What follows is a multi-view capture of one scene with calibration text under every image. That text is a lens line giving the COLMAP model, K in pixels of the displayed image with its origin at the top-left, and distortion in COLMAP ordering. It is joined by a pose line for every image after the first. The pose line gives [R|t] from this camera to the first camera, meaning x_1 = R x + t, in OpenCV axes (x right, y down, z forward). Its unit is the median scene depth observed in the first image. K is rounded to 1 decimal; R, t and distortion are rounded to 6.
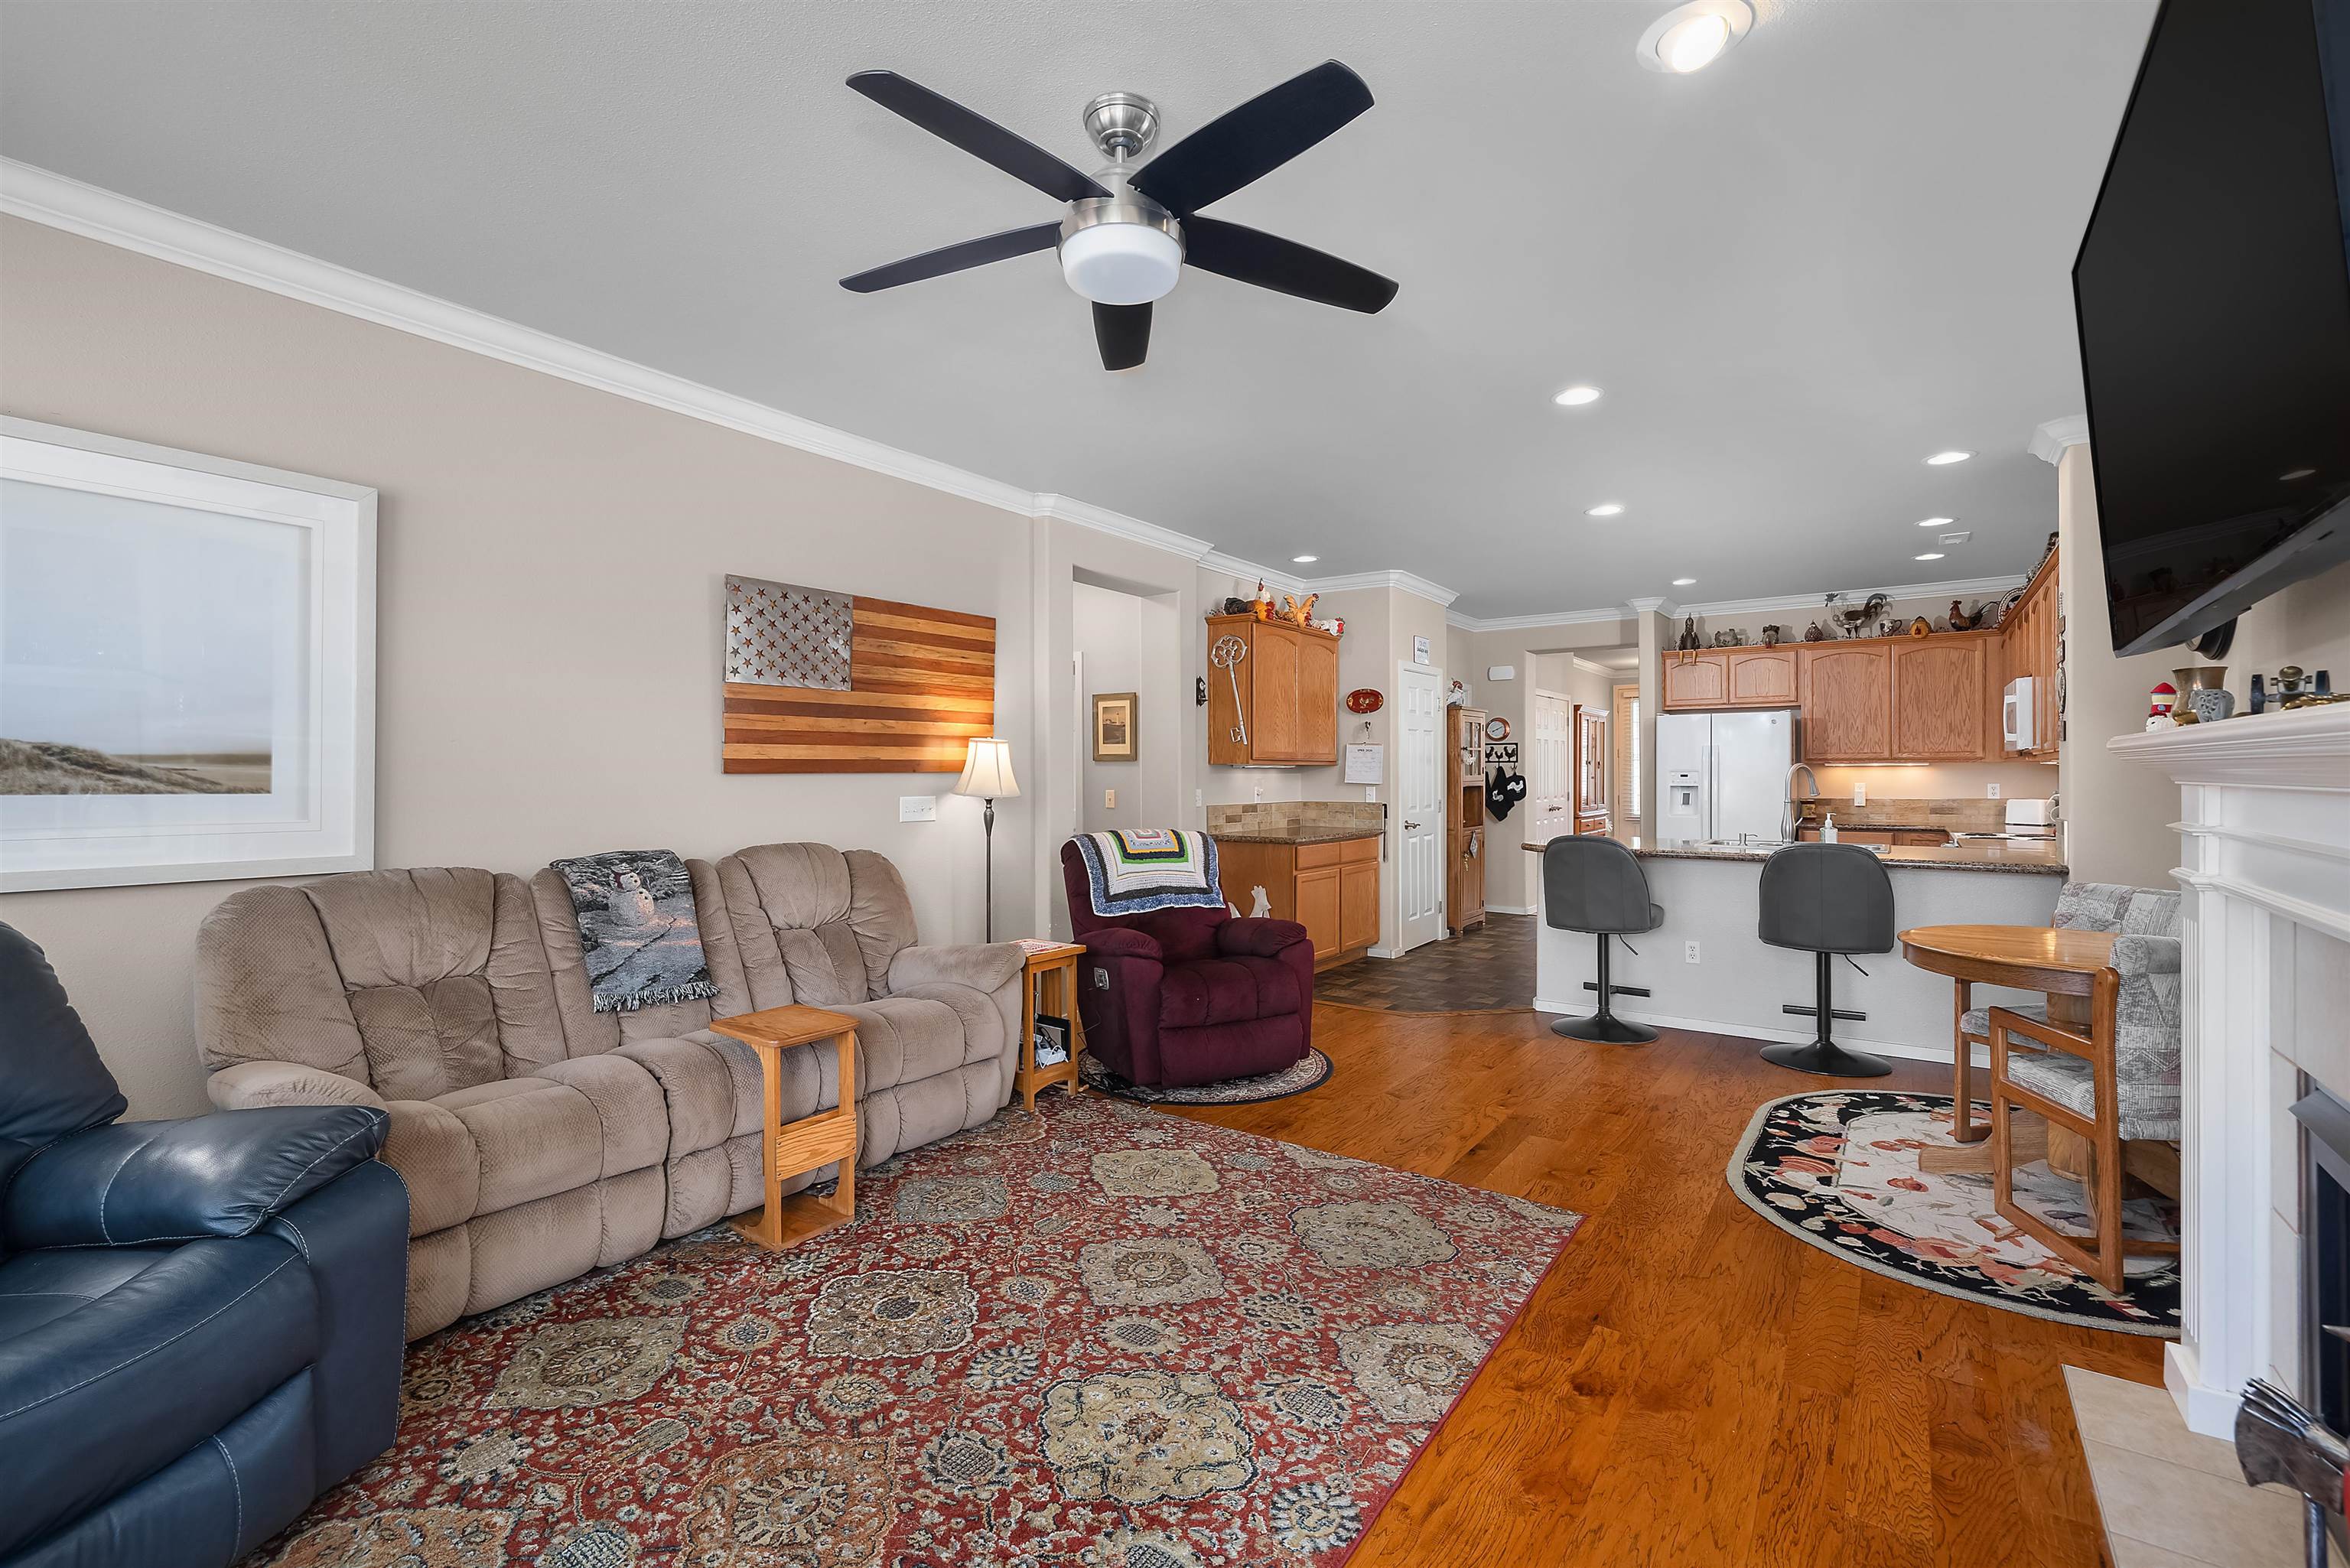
lens RADIAL K [[1001.6, 0, 1165.1], [0, 1001.6, 776.2], [0, 0, 1]] dist [0.003741, -0.000099]
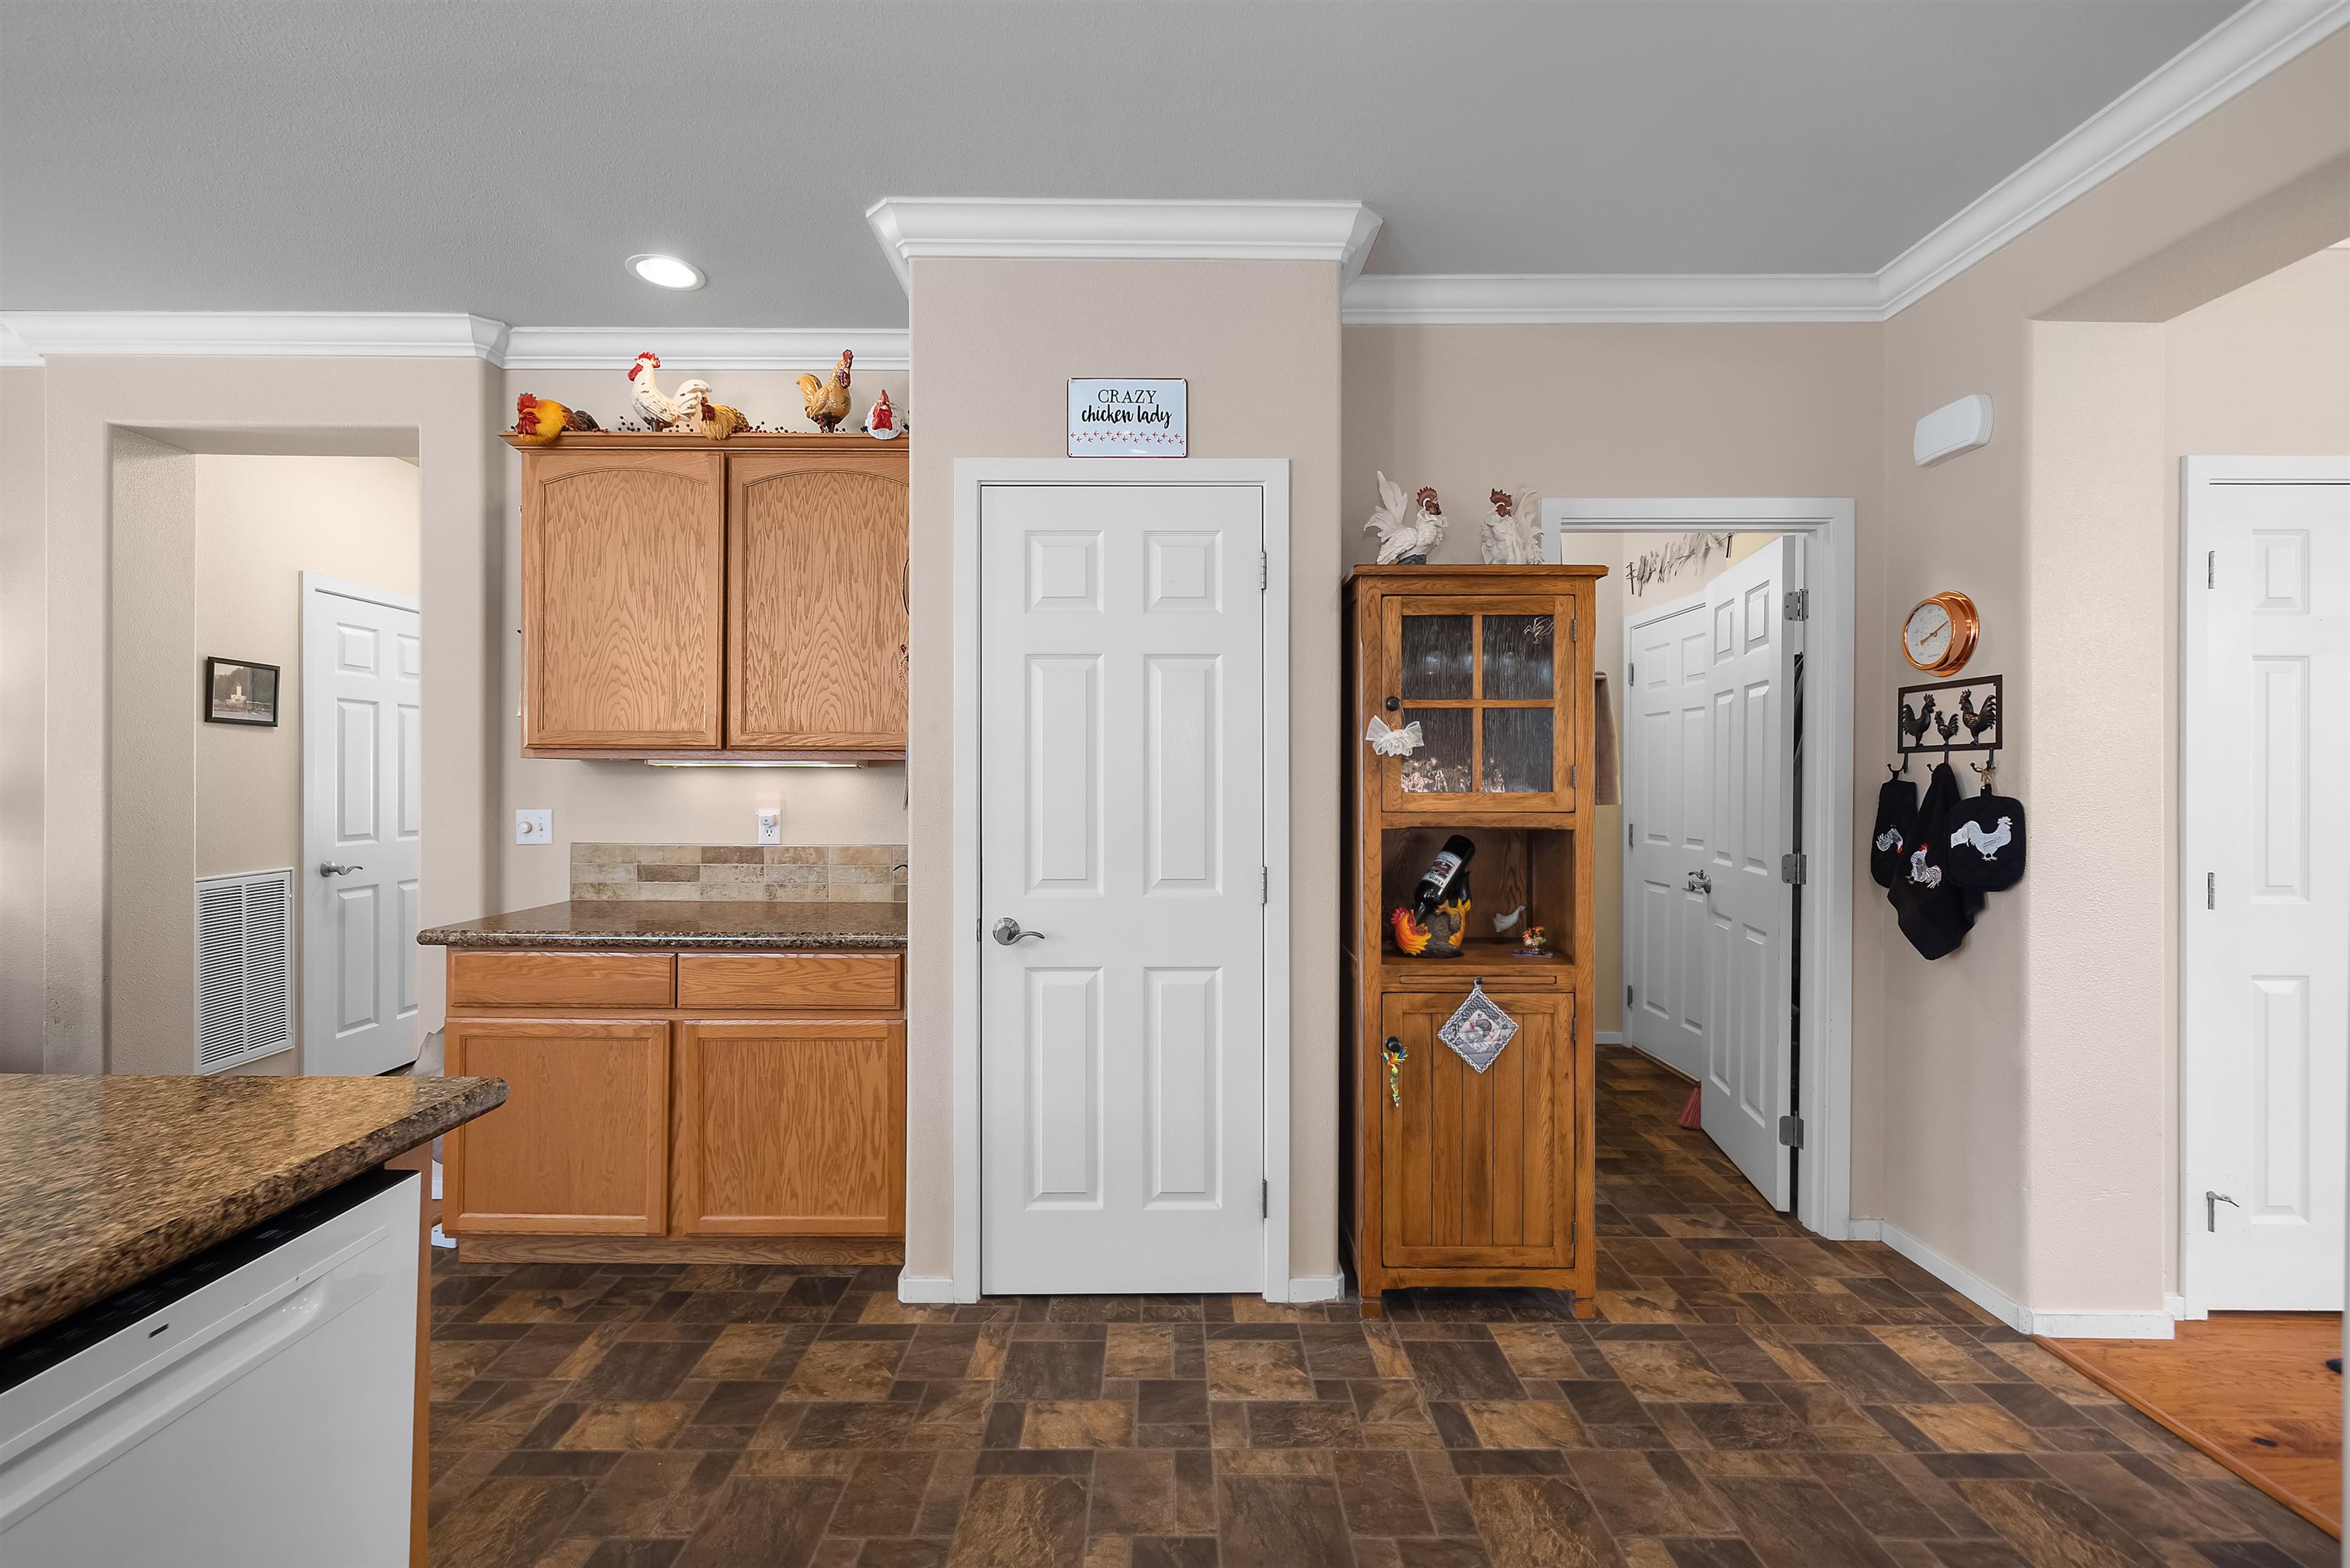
lens RADIAL K [[1001.6, 0, 1165.1], [0, 1001.6, 776.2], [0, 0, 1]] dist [0.003741, -0.000099]
pose [[0.593374, 0.002157, -0.804924, 0.436777], [-0.008217, 0.999961, -0.003378, -0.003627], [0.804885, 0.008618, 0.593368, 0.659456]]
